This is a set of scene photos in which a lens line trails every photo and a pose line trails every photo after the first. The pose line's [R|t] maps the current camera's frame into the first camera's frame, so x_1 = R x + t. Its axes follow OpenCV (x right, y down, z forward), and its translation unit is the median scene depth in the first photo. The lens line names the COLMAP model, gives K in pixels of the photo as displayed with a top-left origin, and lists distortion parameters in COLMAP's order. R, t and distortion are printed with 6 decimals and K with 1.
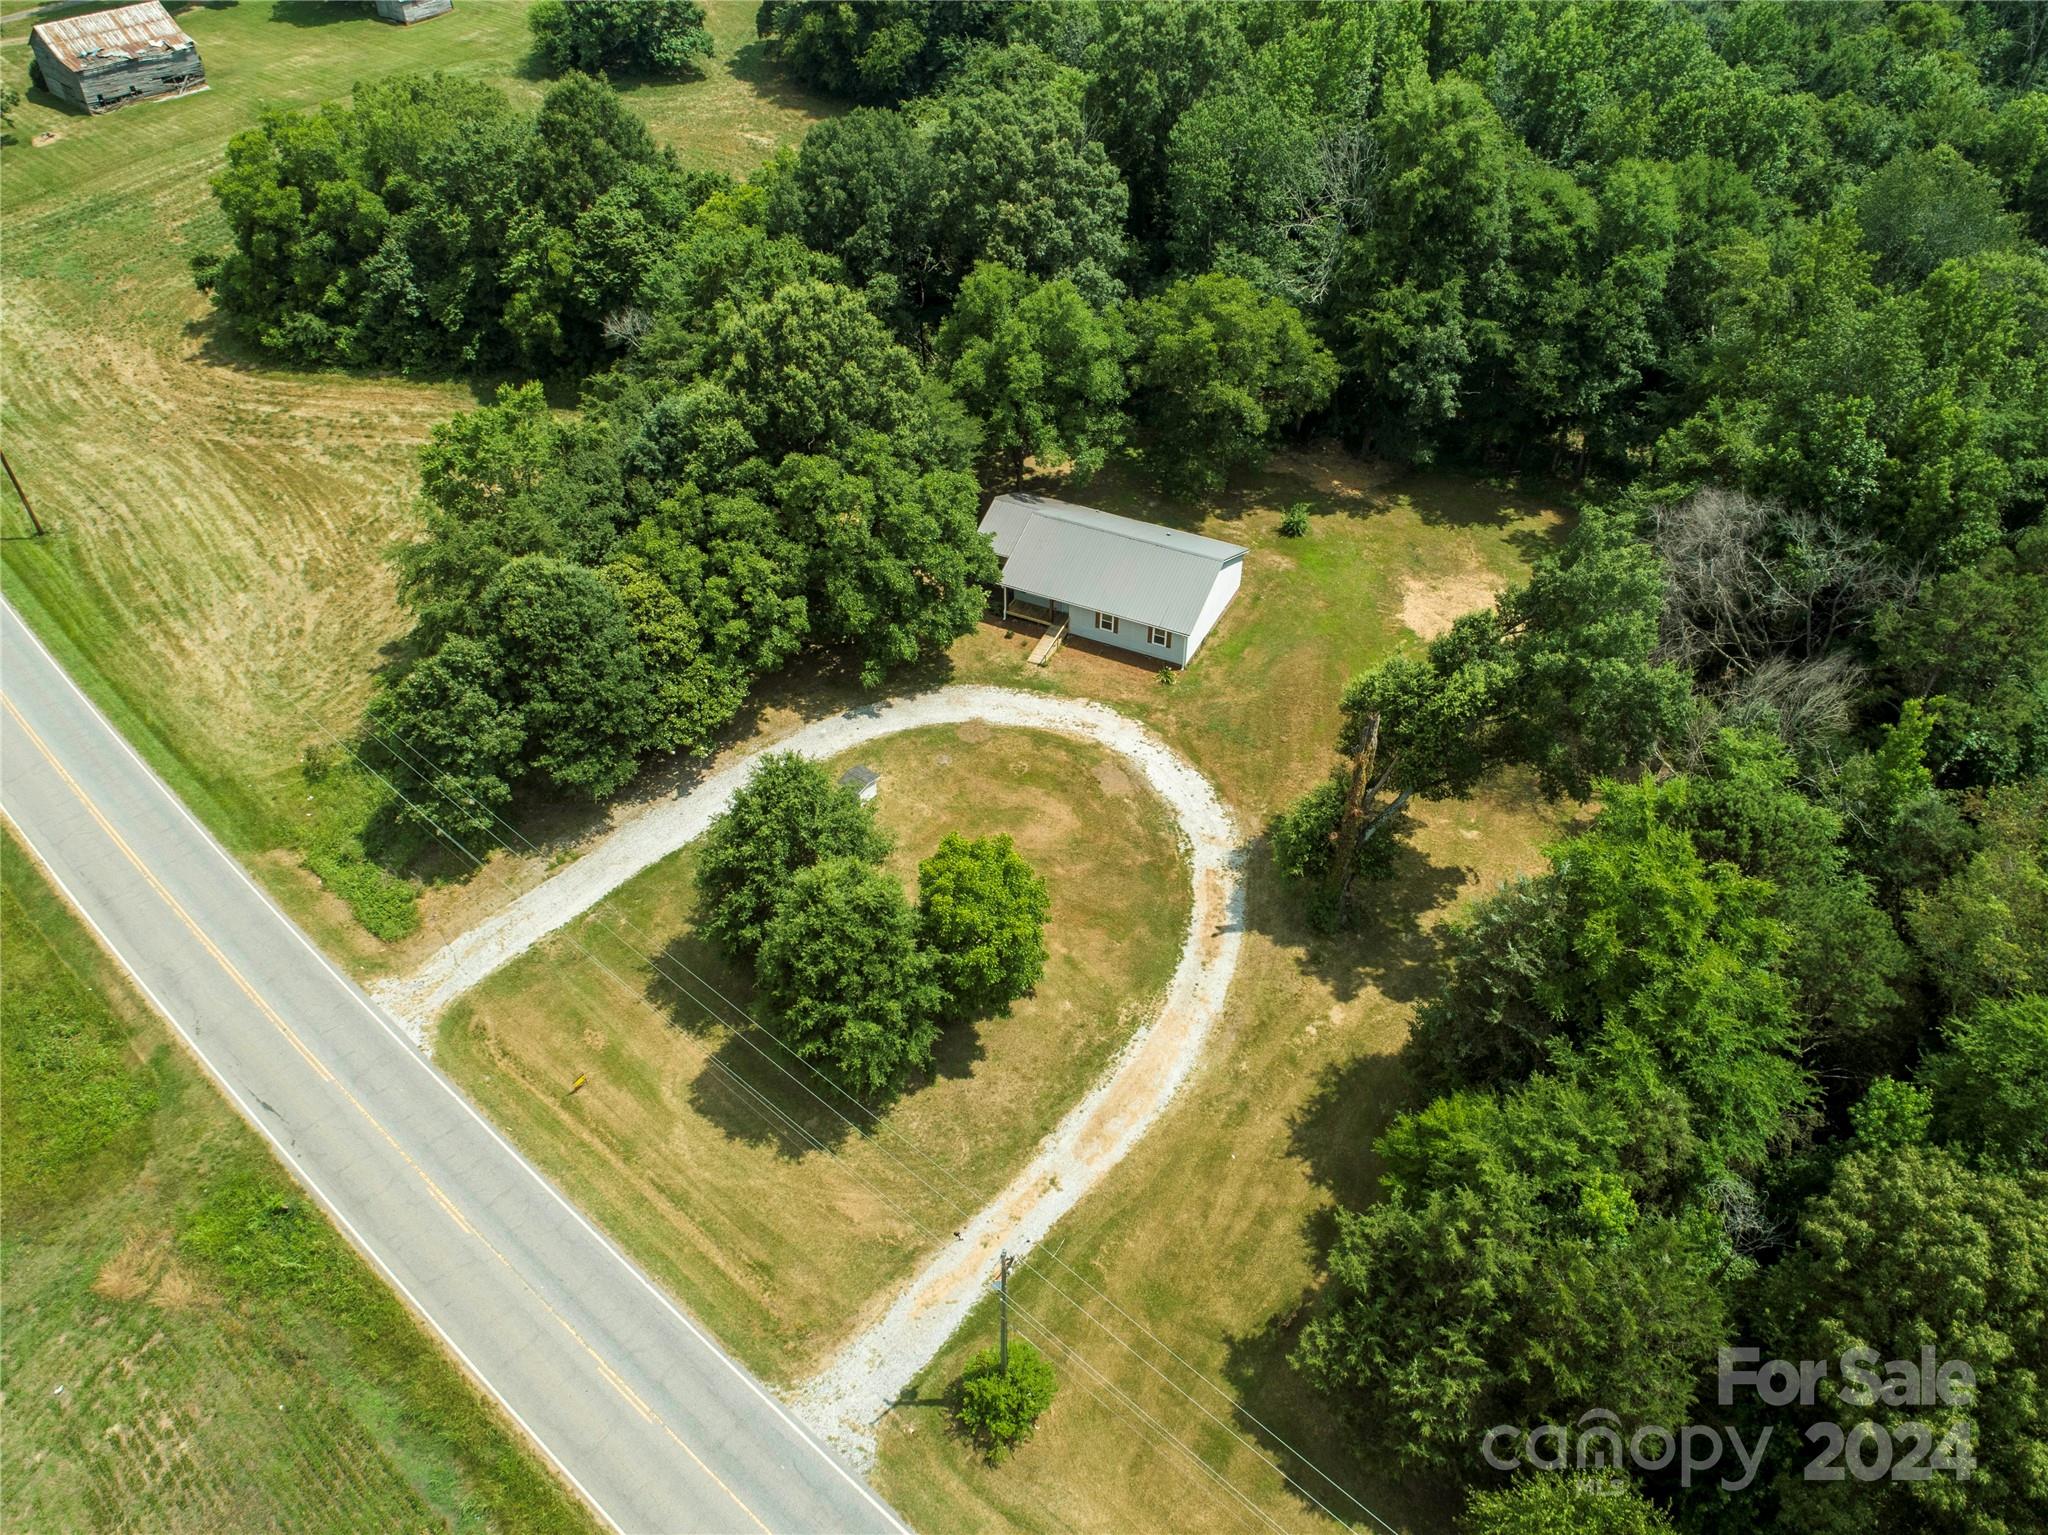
lens RADIAL K [[1539.0, 0, 1024.0], [0, 1539.0, 767.5], [0, 0, 1]] dist [-0.023215, 0.004310]
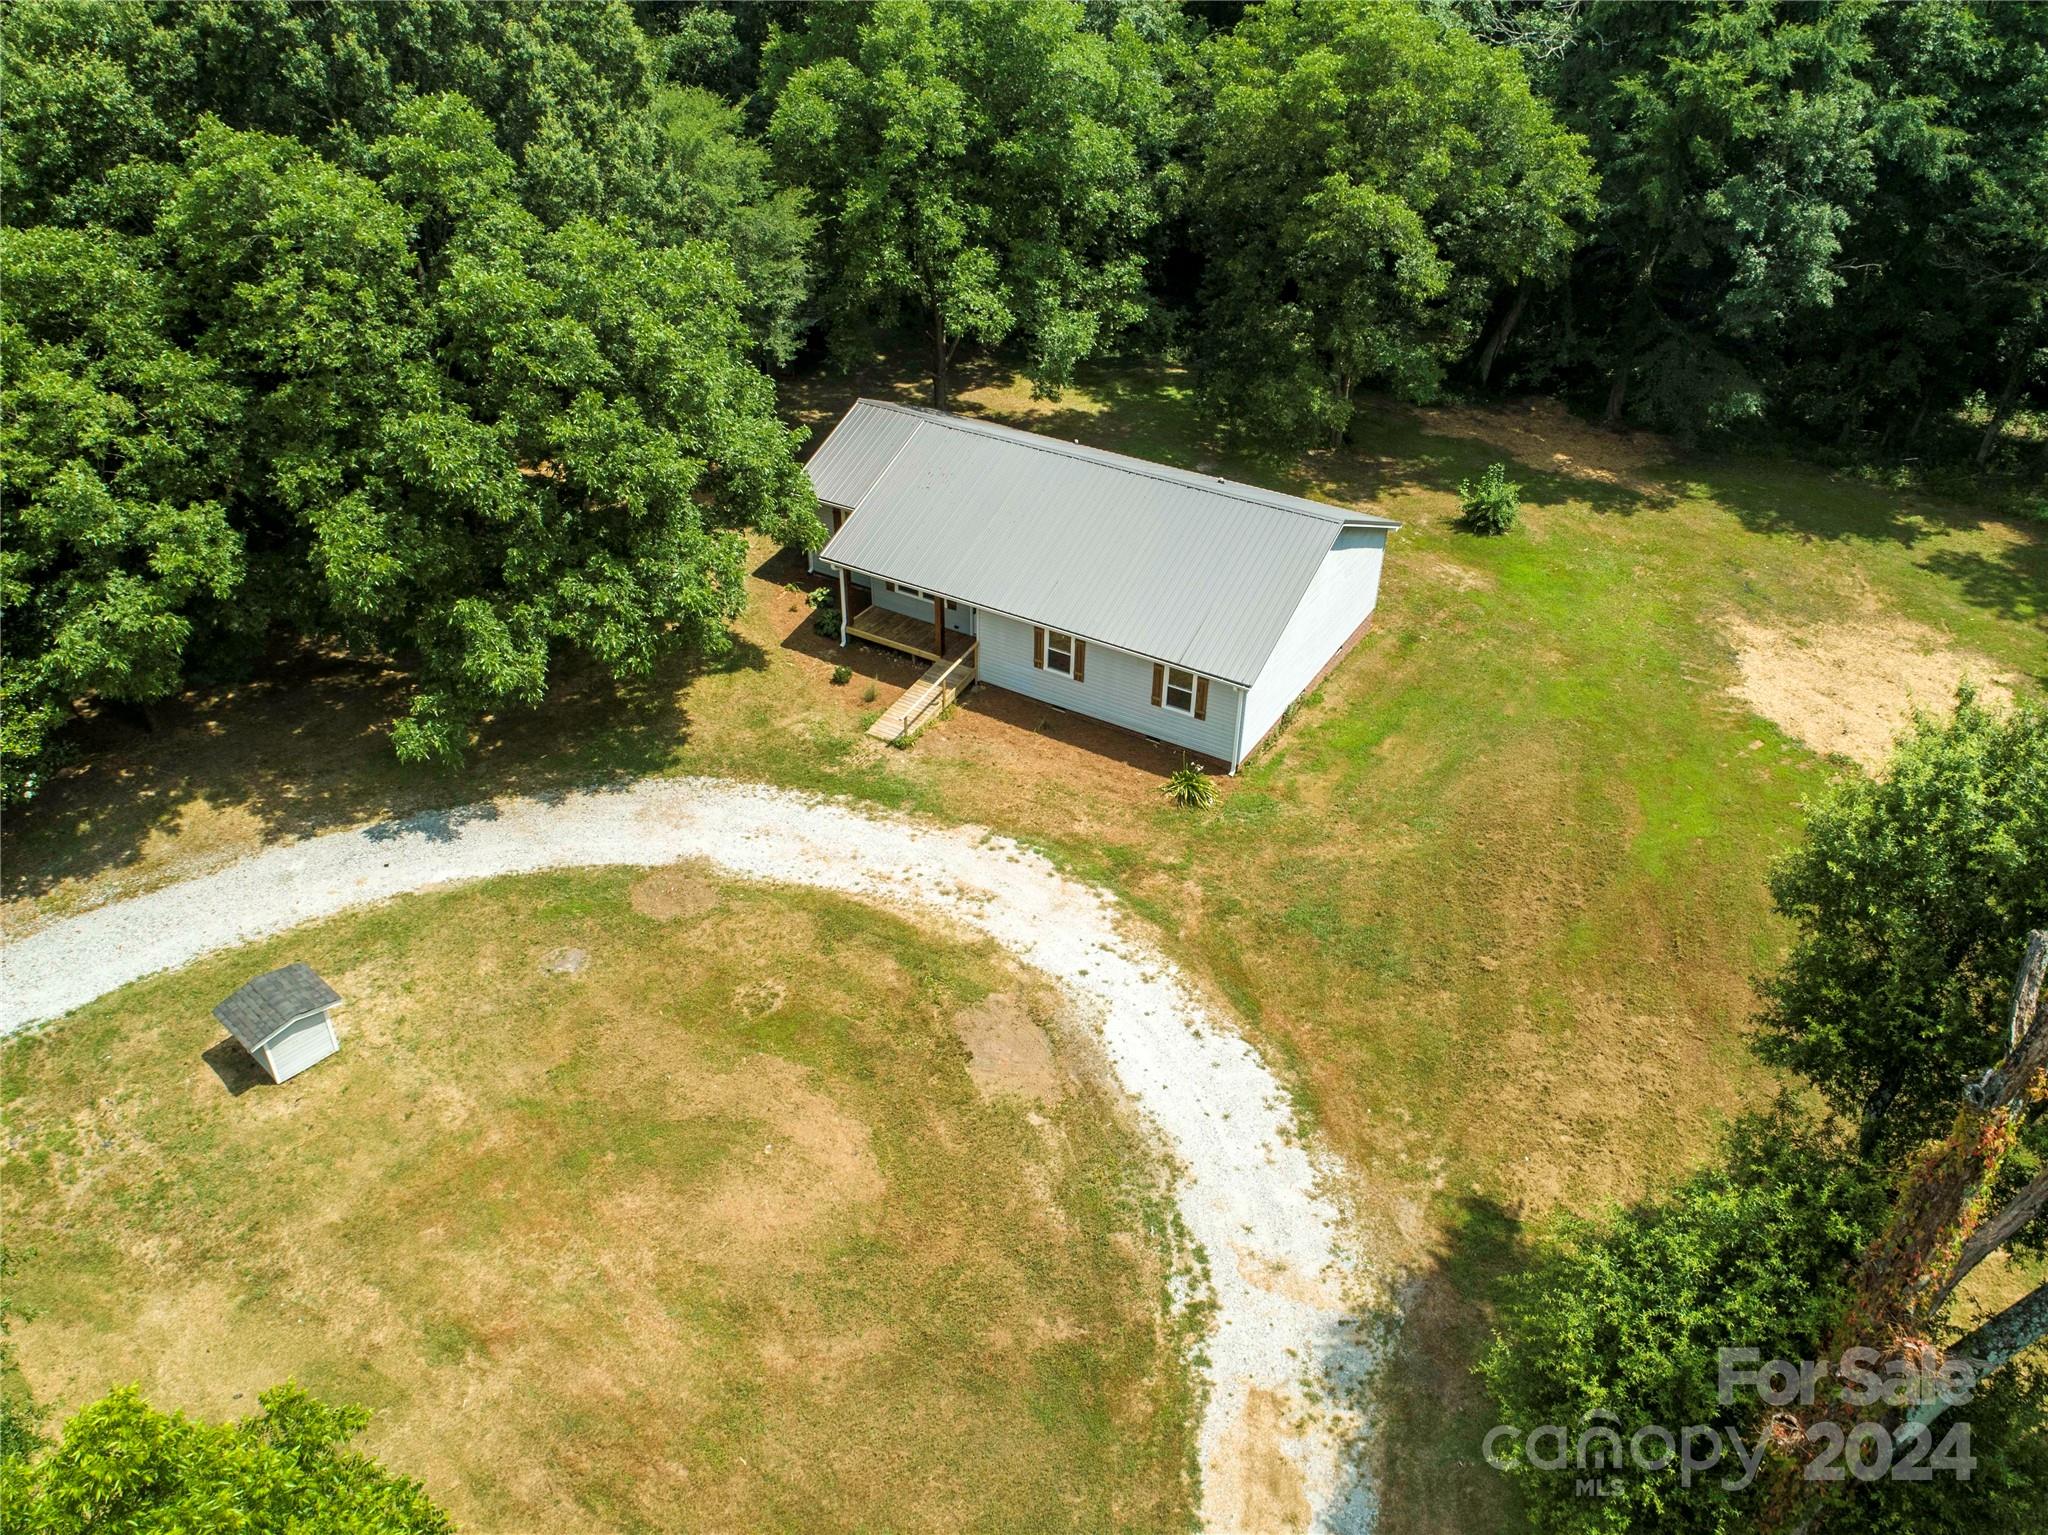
lens RADIAL K [[1539.0, 0, 1024.0], [0, 1539.0, 767.5], [0, 0, 1]] dist [-0.023215, 0.004310]
pose [[0.996233, 0.058192, -0.064299, 0.072676], [-0.064609, 0.992612, -0.102702, -0.018957], [0.057848, 0.106469, 0.992632, 0.575764]]
